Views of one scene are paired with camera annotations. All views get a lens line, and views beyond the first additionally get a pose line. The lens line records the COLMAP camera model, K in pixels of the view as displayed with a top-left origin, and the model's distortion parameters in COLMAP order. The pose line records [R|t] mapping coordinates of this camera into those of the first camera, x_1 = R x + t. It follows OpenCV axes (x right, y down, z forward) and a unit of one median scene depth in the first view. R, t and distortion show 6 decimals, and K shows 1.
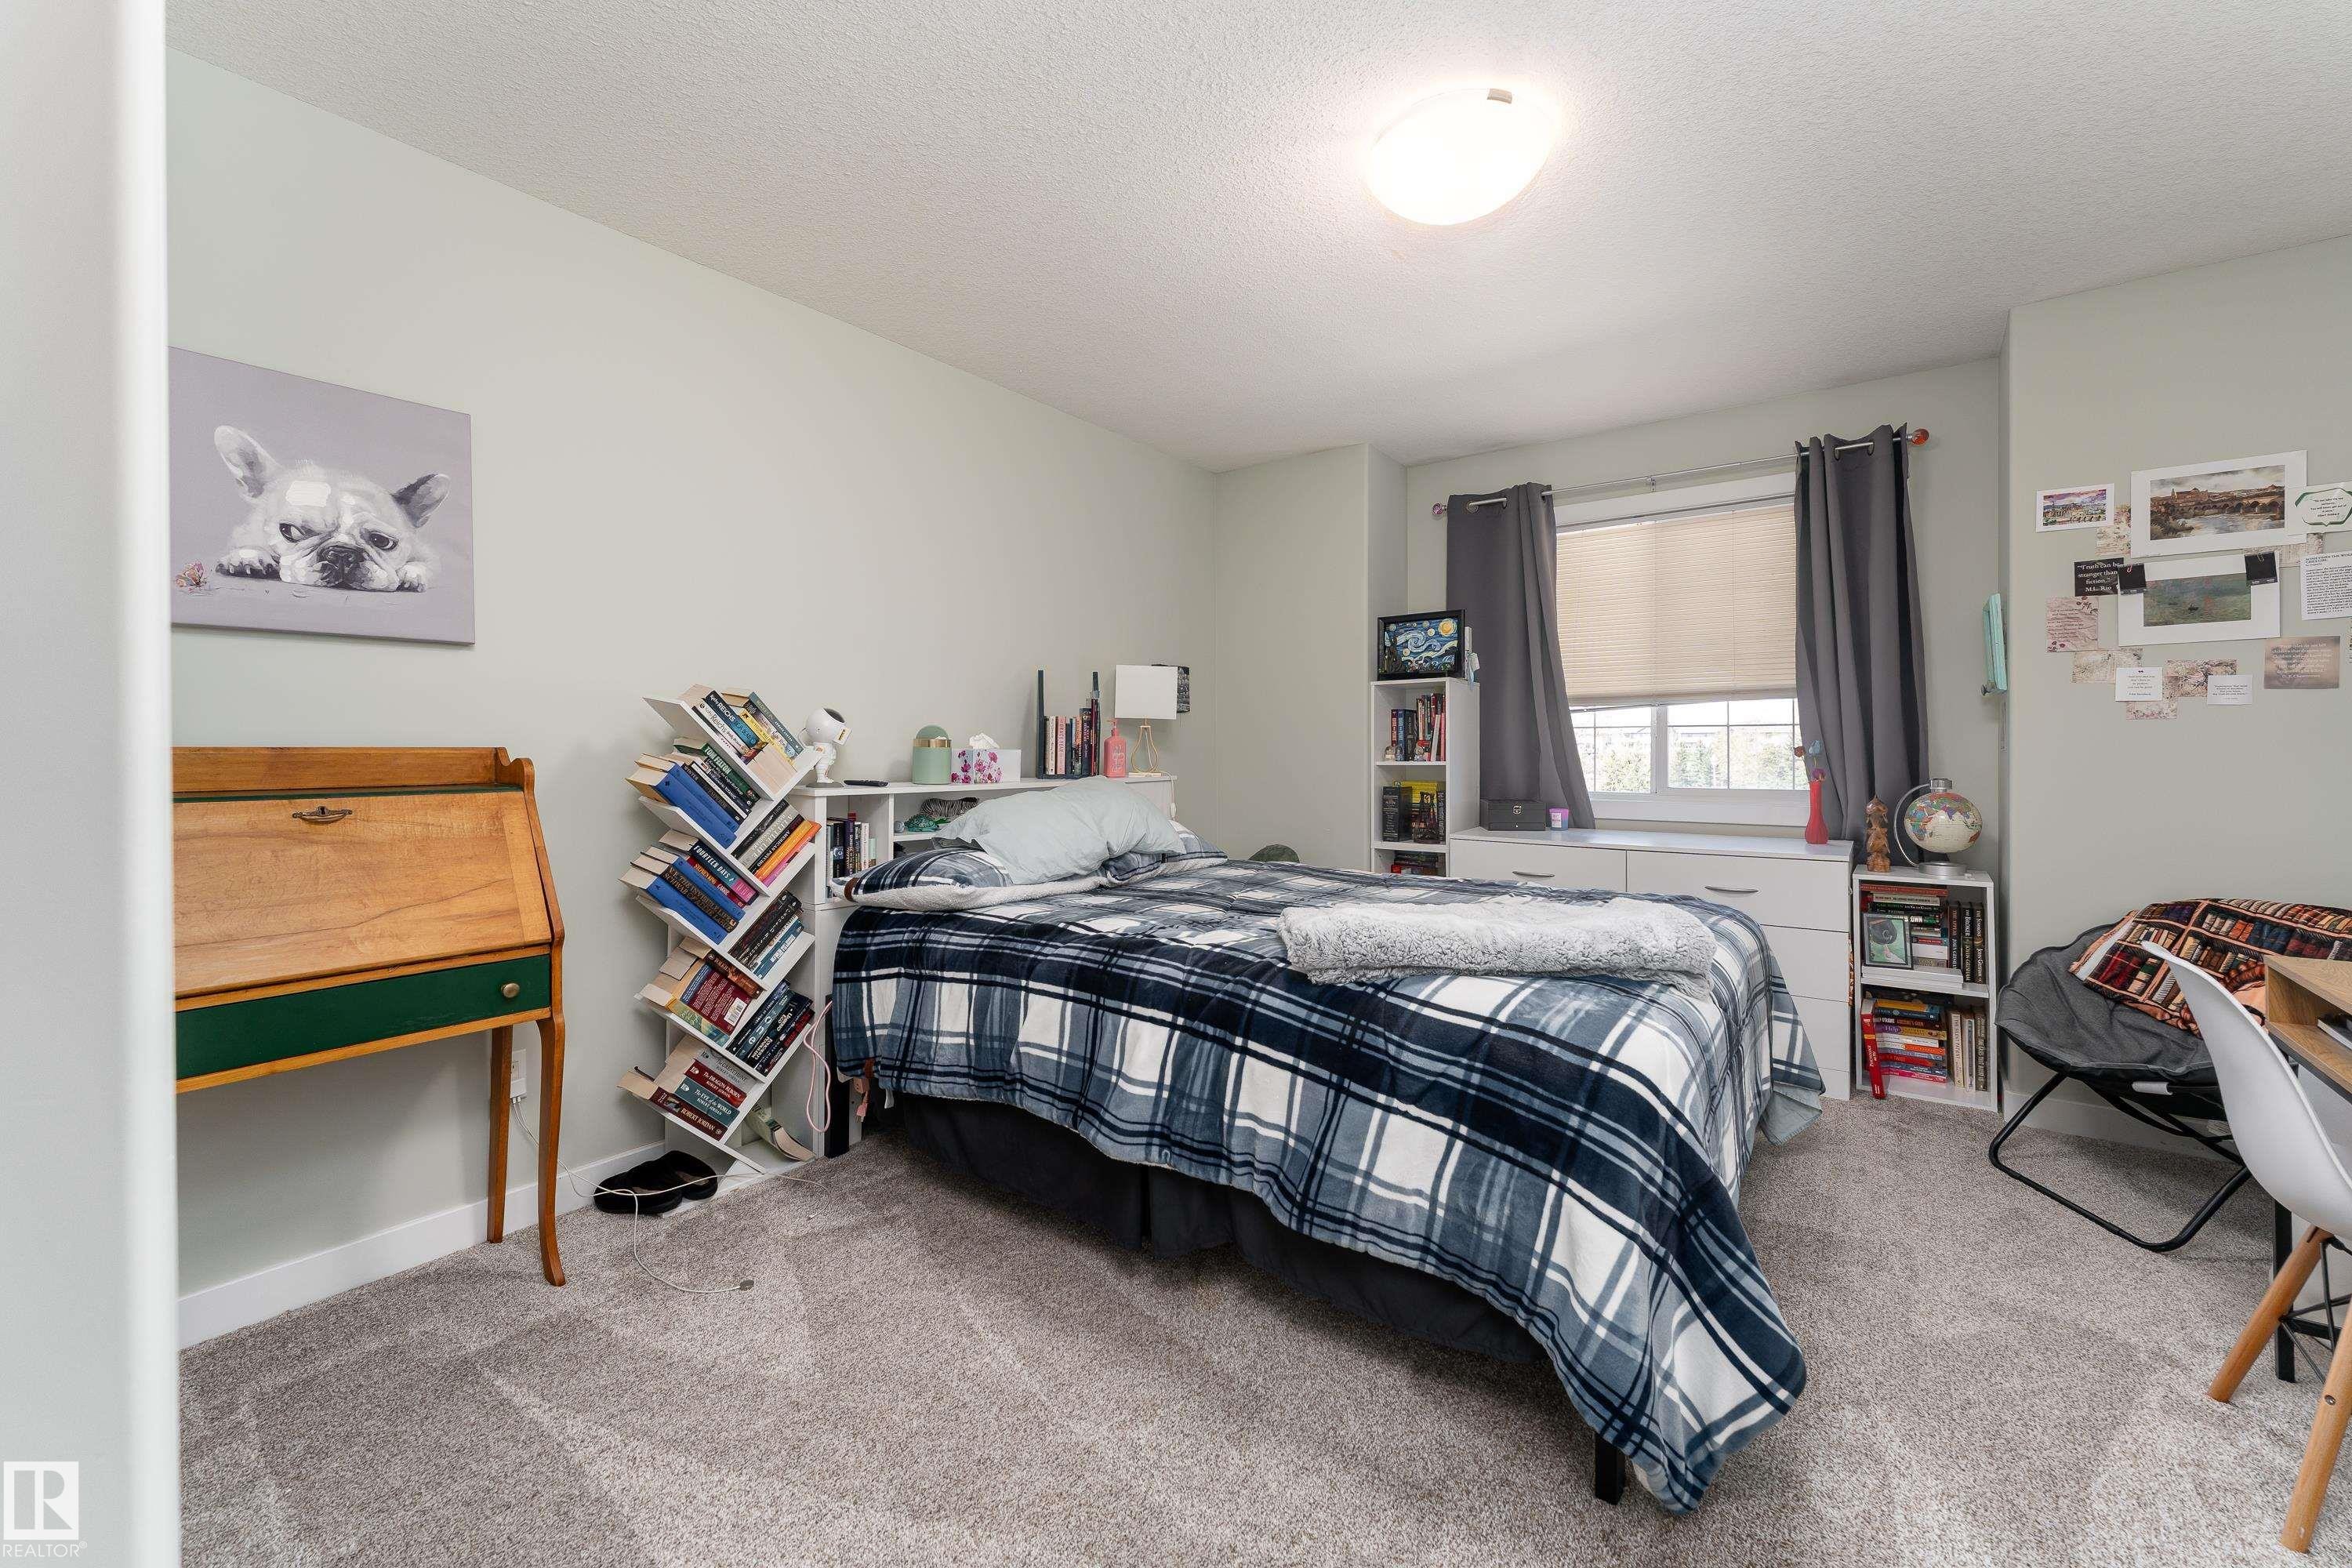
lens RADIAL K [[948.8, 0, 1175.2], [0, 948.8, 784.0], [0, 0, 1]] dist [0.000078, -0.000288]
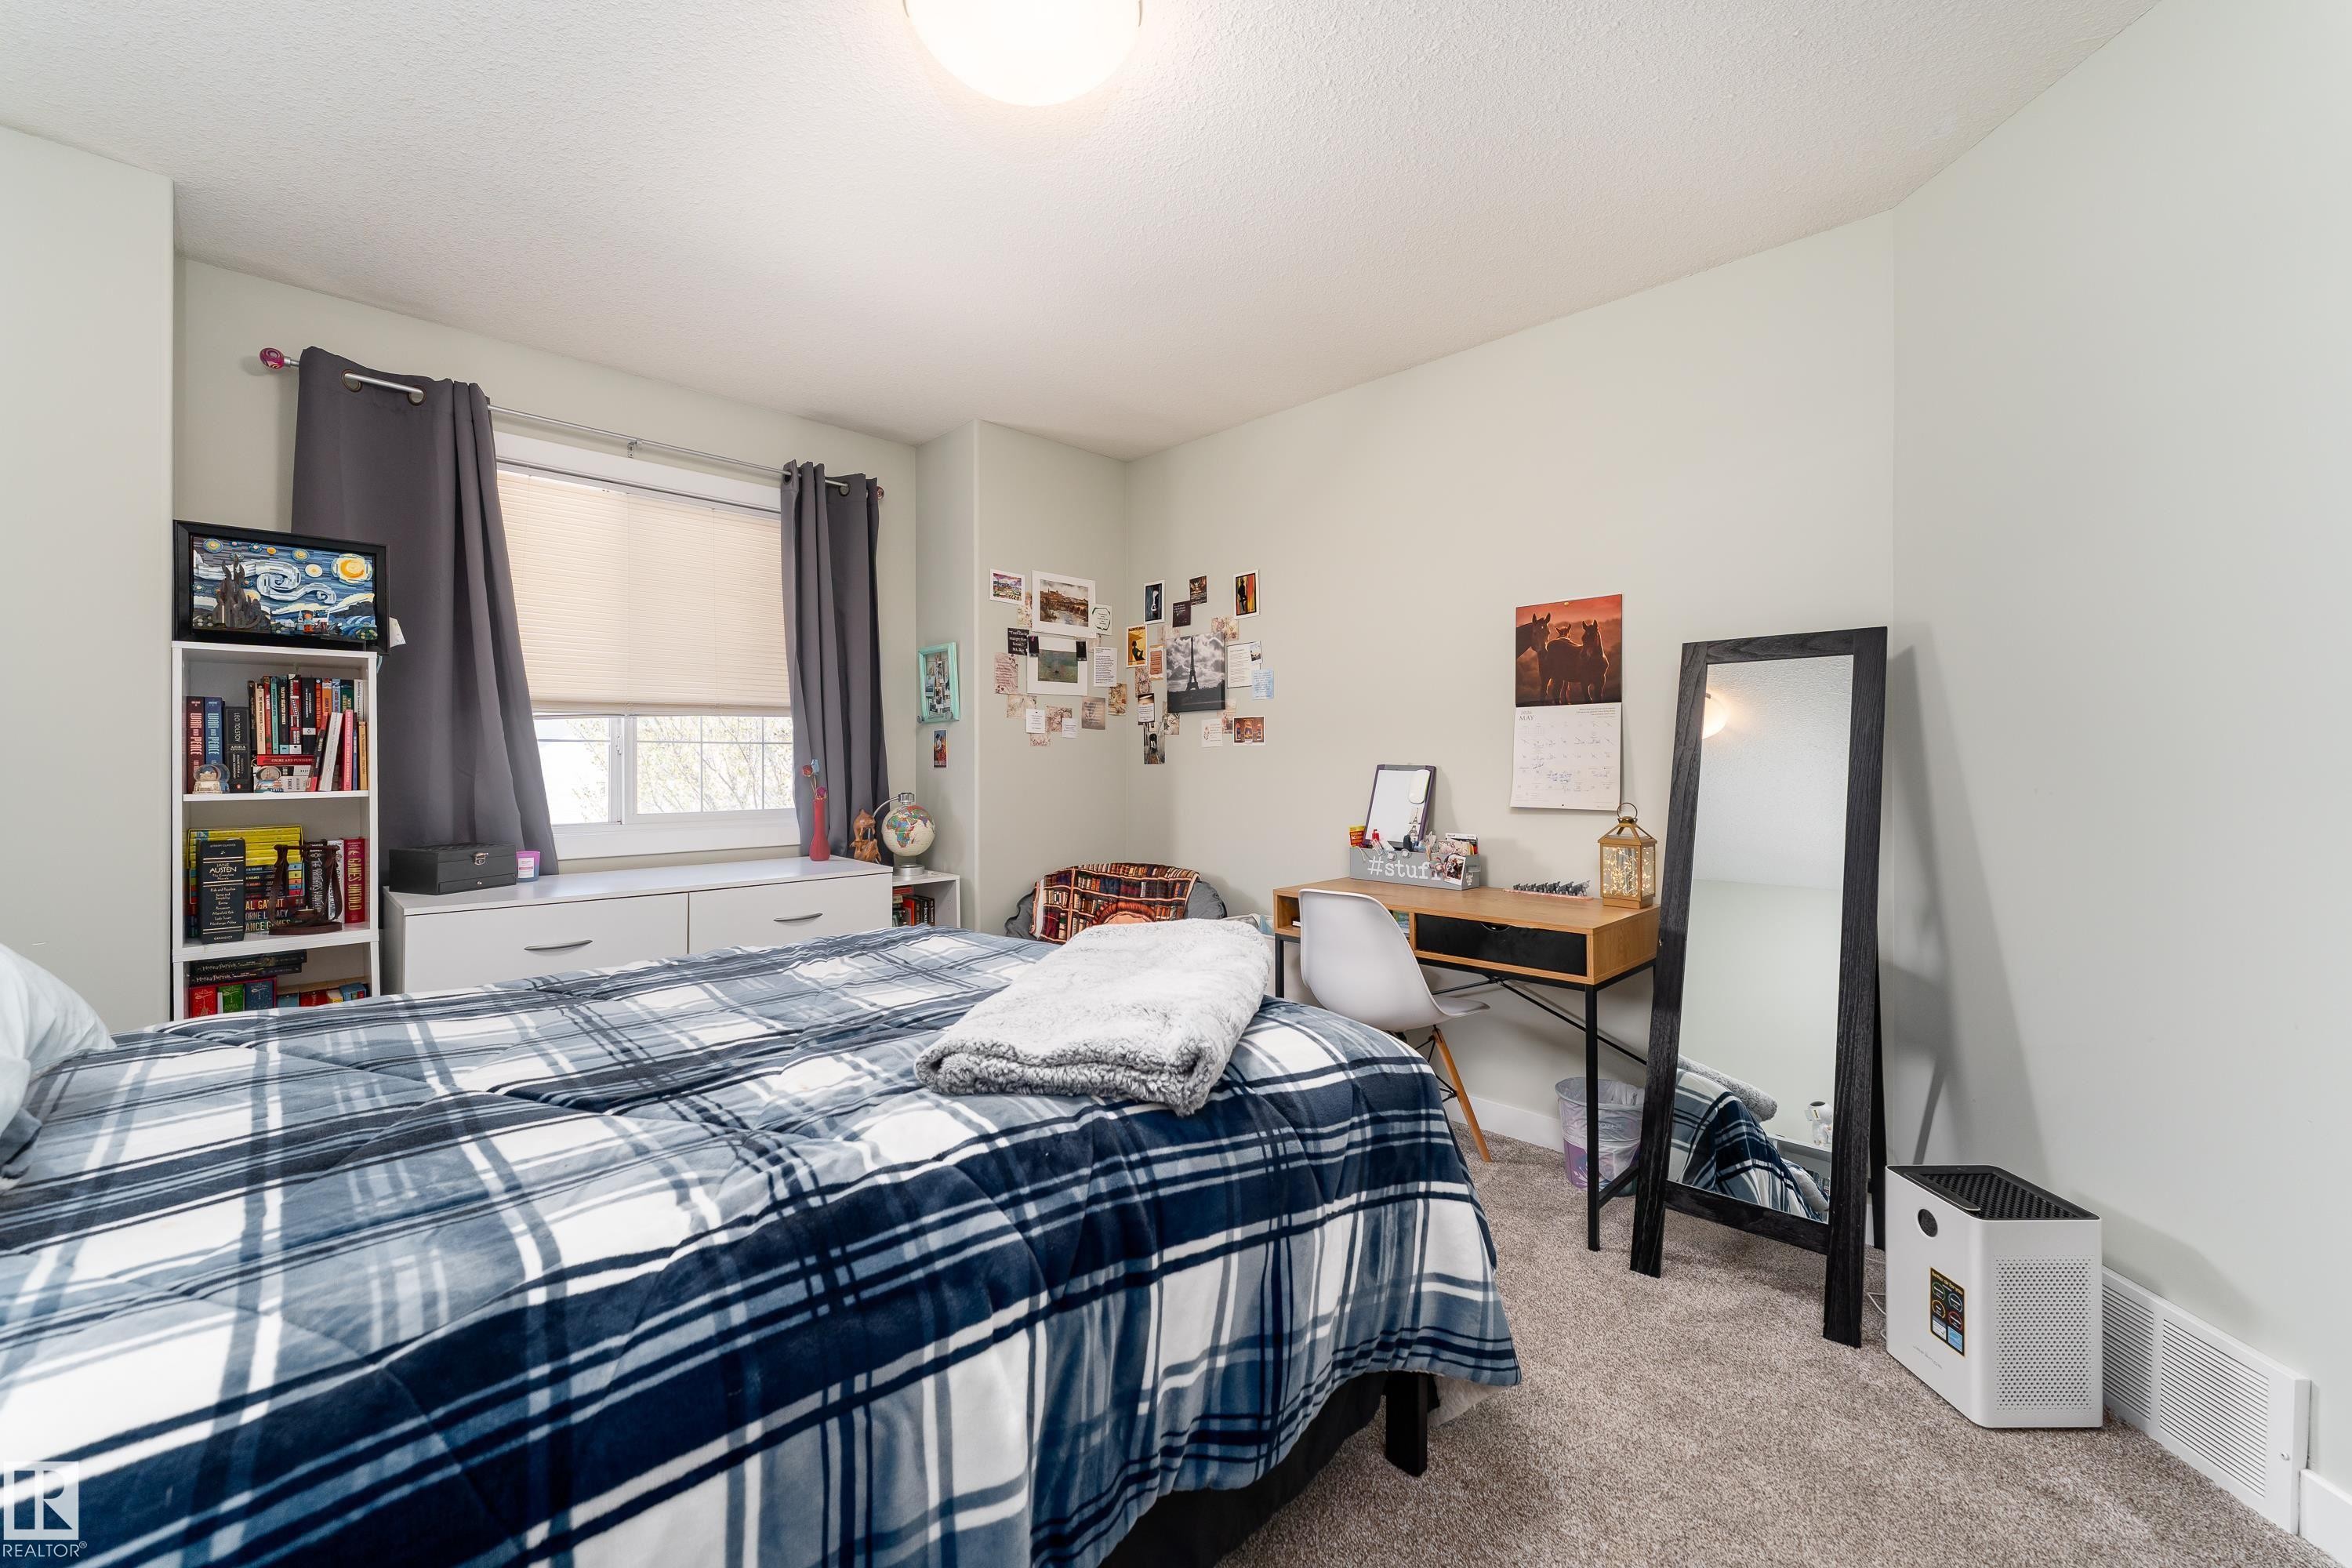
lens RADIAL K [[948.8, 0, 1174.5], [0, 948.8, 767.6], [0, 0, 1]] dist [0.000078, -0.000288]
pose [[0.143850, -0.003790, 0.989592, -0.339790], [0.038578, 0.999254, -0.001781, -0.025120], [-0.988847, 0.038433, 0.143888, 0.578224]]
